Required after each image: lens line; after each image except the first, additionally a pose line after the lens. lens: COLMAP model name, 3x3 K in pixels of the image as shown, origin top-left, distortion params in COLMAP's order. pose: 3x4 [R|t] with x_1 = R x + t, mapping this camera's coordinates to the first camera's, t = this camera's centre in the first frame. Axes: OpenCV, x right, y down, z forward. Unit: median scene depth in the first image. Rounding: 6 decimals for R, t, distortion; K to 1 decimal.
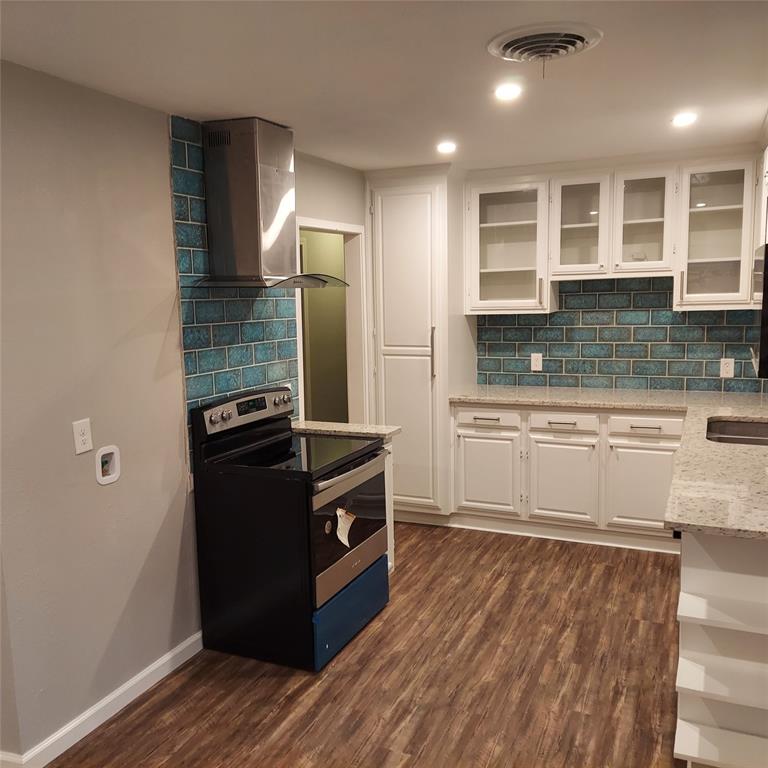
lens RADIAL K [[726.8, 0, 385.5], [0, 726.8, 396.7], [0, 0, 1]] dist [0.110022, -0.160018]
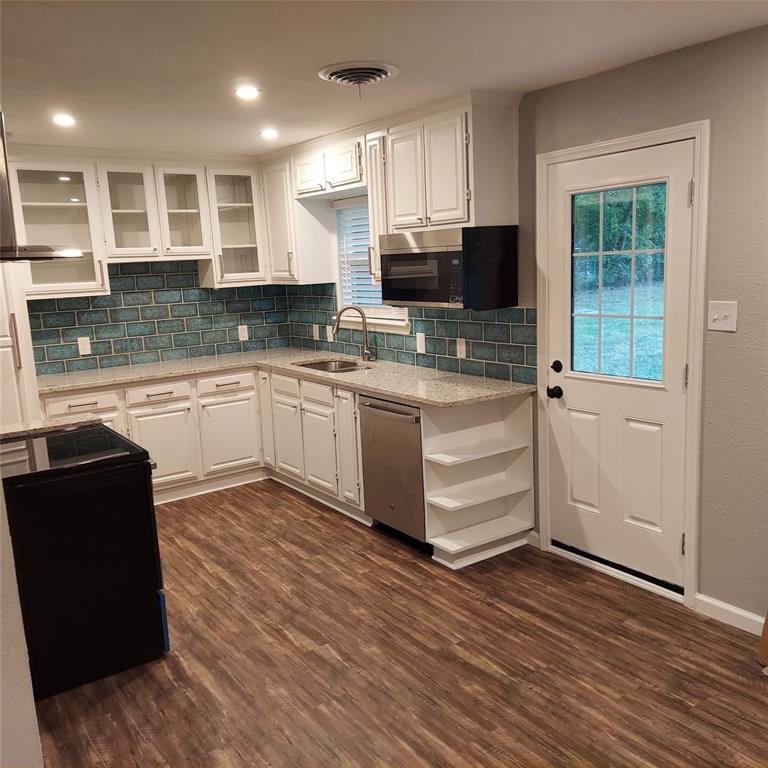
lens RADIAL K [[726.8, 0, 385.5], [0, 726.8, 396.7], [0, 0, 1]] dist [0.110022, -0.160018]
pose [[0.509201, -0.158530, 0.845921, -0.512924], [0.160551, 0.983132, 0.087601, -0.001490], [-0.845540, 0.091207, 0.526065, 0.147286]]
